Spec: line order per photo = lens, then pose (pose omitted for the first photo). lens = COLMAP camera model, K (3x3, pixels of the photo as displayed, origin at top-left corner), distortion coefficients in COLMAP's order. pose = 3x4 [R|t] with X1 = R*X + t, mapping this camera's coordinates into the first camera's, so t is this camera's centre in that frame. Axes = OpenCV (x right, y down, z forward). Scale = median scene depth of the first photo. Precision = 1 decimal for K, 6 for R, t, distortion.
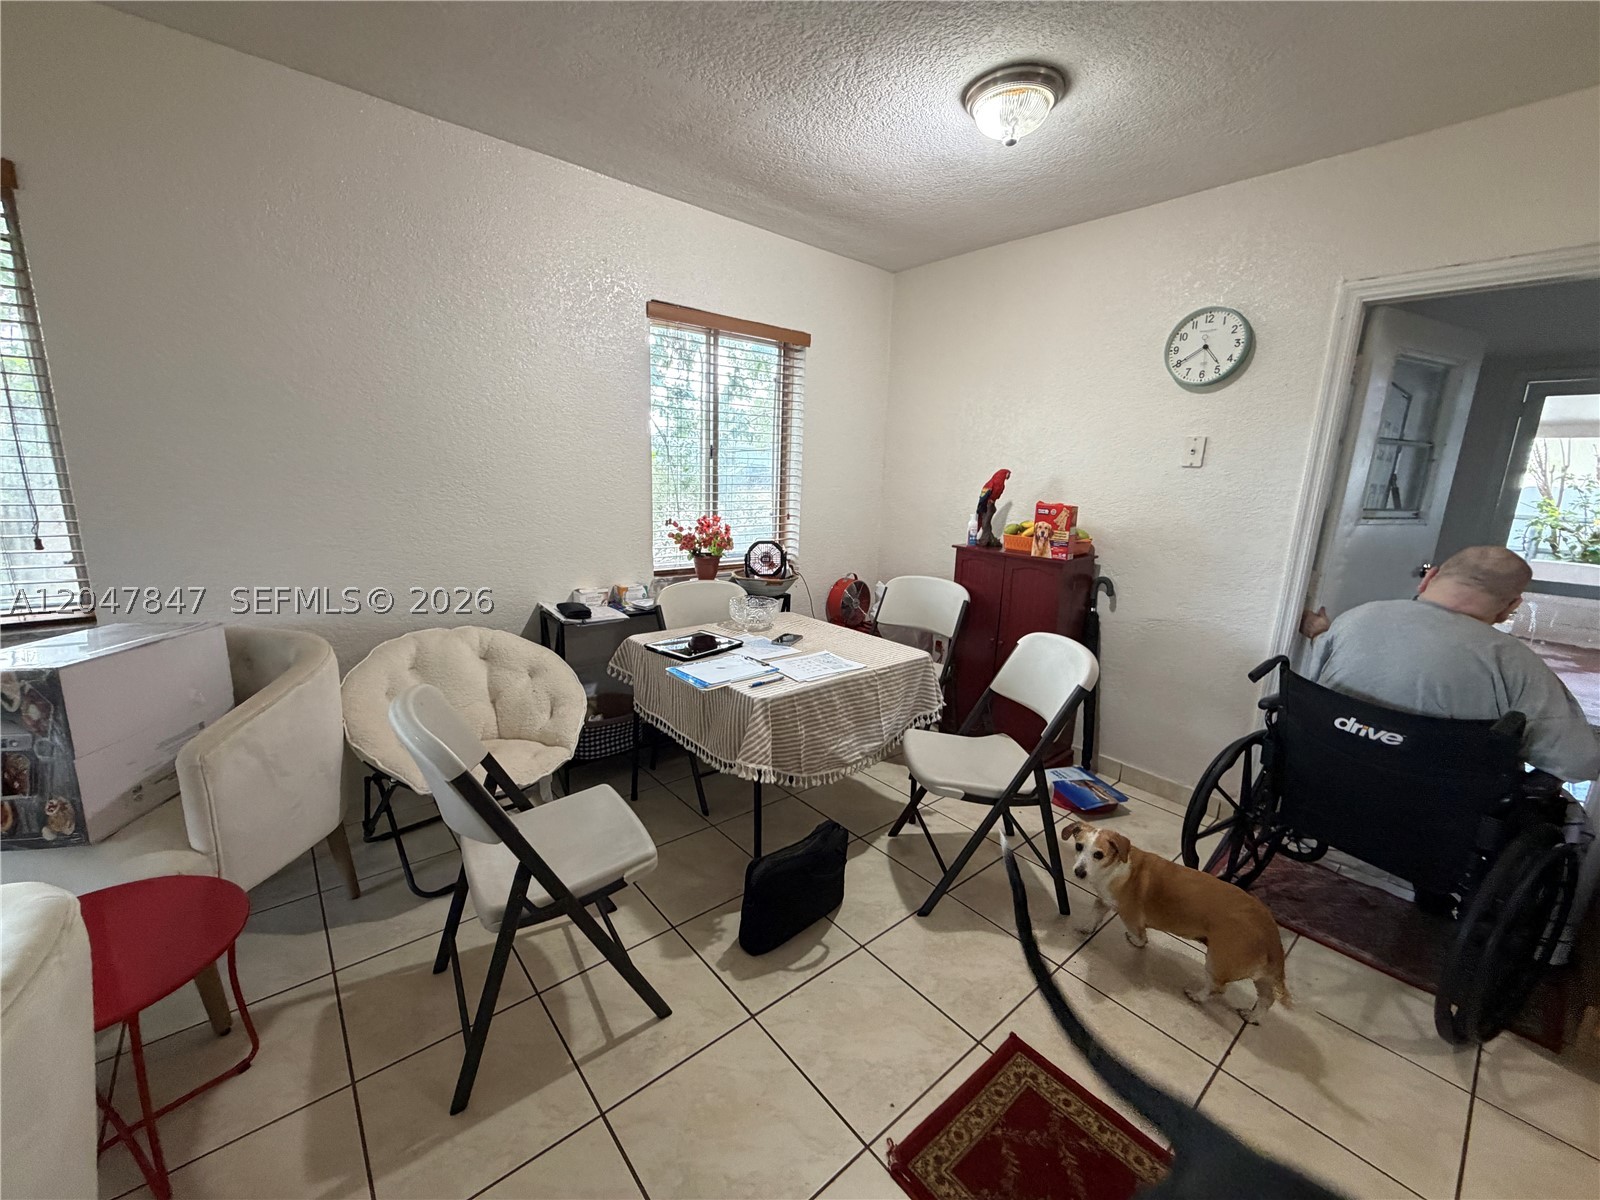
lens RADIAL K [[638.3, 0, 786.8], [0, 638.3, 604.3], [0, 0, 1]] dist [0.000730, 0.000652]
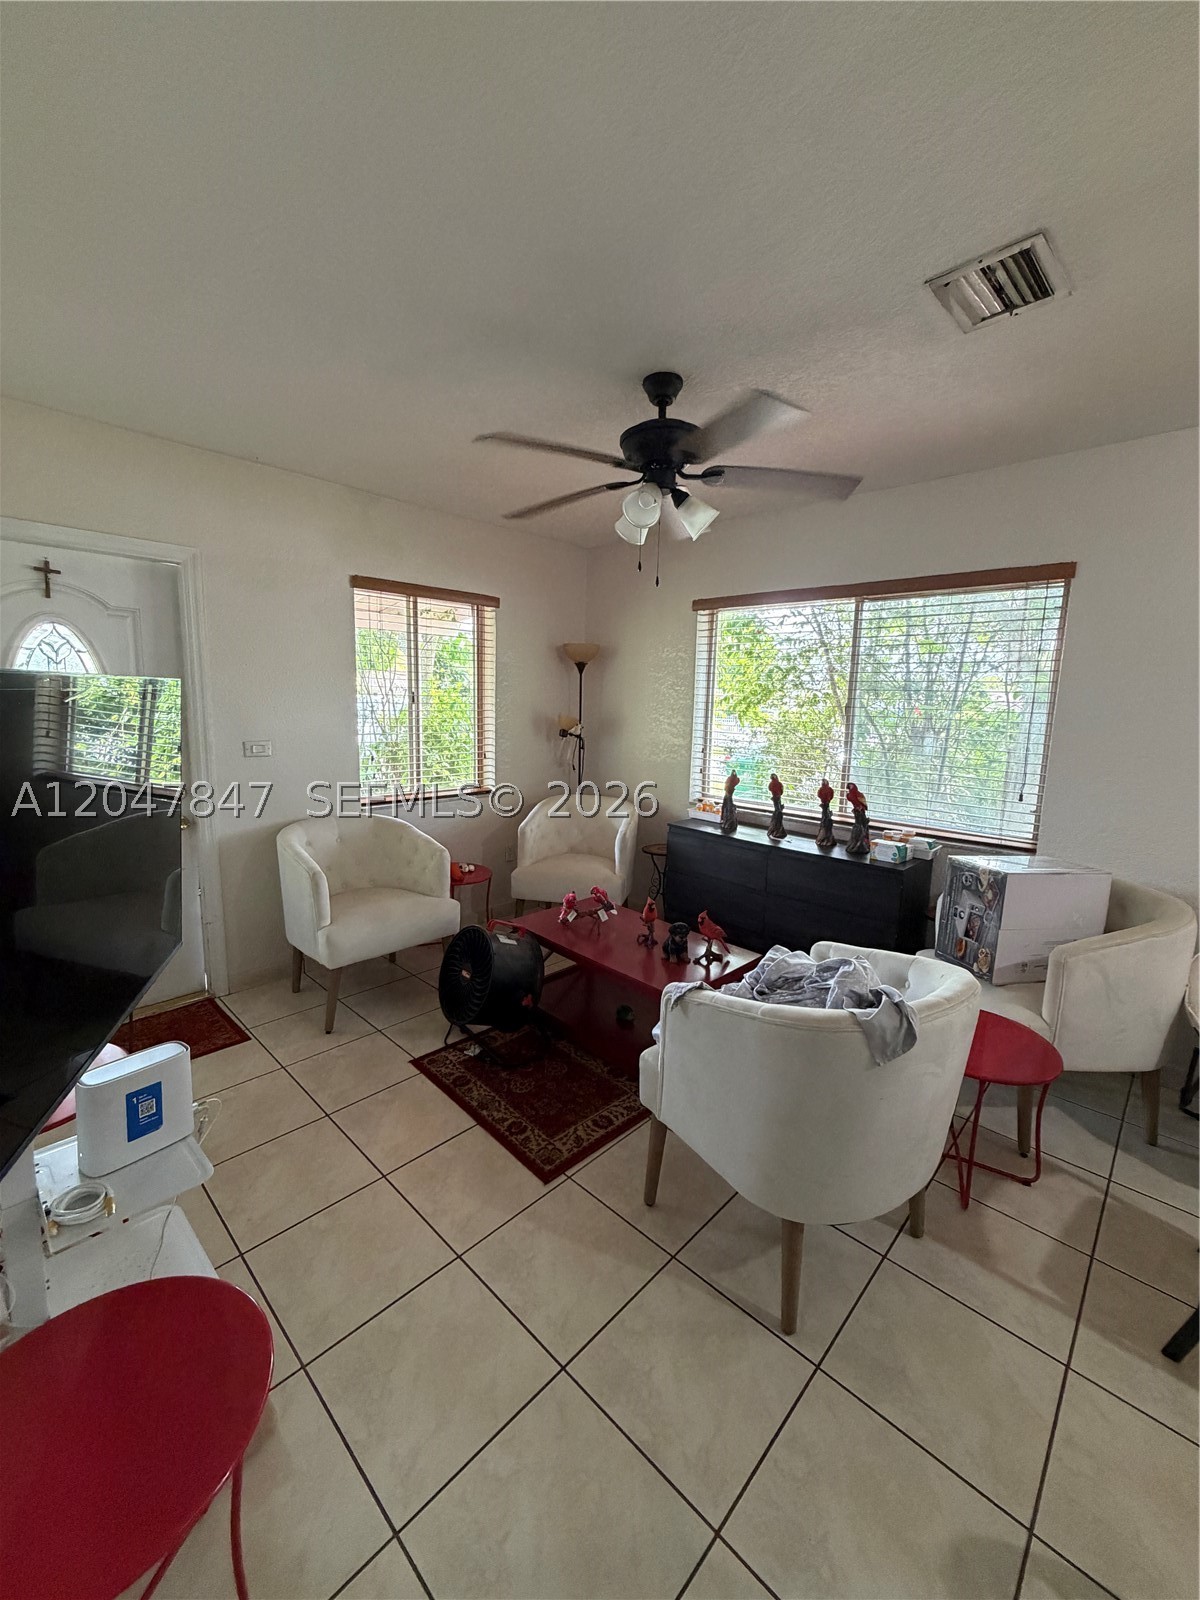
lens RADIAL K [[638.3, 0, 599.4], [0, 638.3, 794.8], [0, 0, 1]] dist [0.000730, 0.000652]
pose [[0.118569, 0.116483, -0.986090, 0.268404], [-0.229444, 0.969433, 0.086927, 0.001185], [0.966073, 0.215945, 0.141671, -0.236285]]
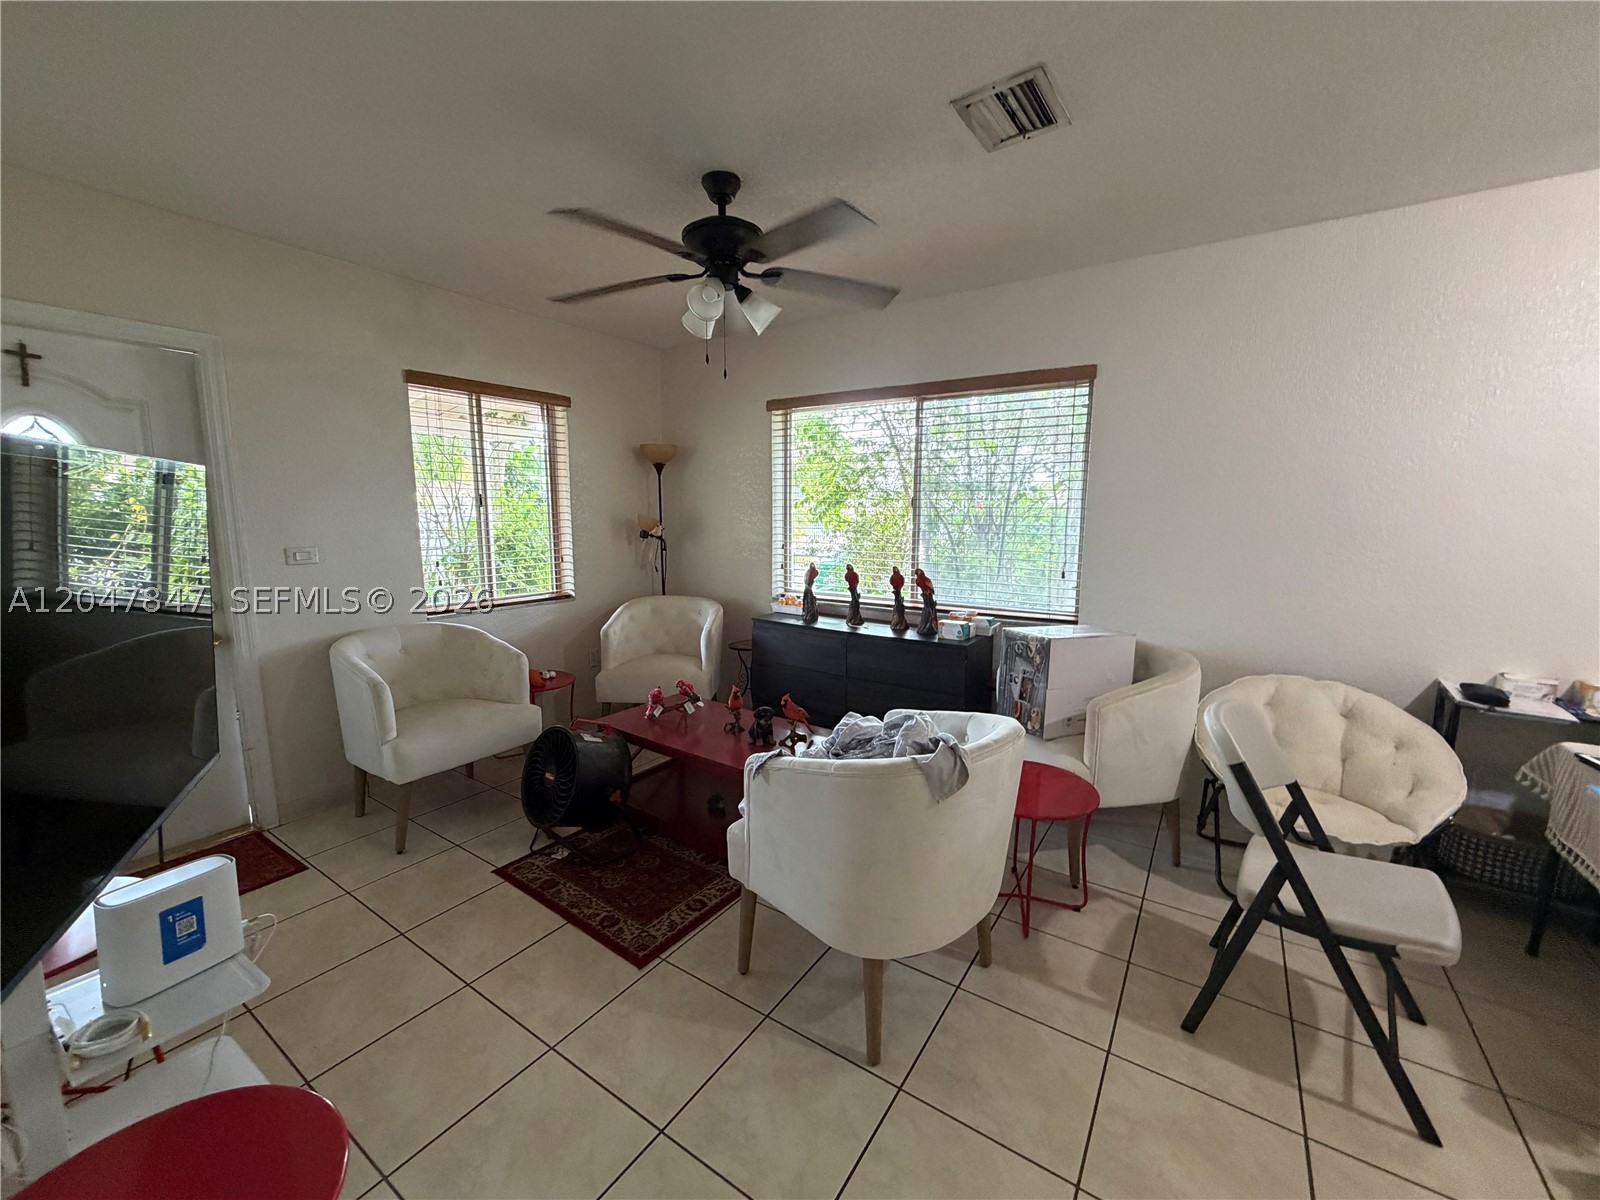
lens RADIAL K [[638.3, 0, 795.4], [0, 638.3, 602.7], [0, 0, 1]] dist [0.000730, 0.000652]
pose [[0.282825, 0.103478, -0.953573, 0.320222], [-0.195015, 0.979602, 0.048462, 0.042397], [0.939137, 0.172255, 0.297236, -0.209336]]
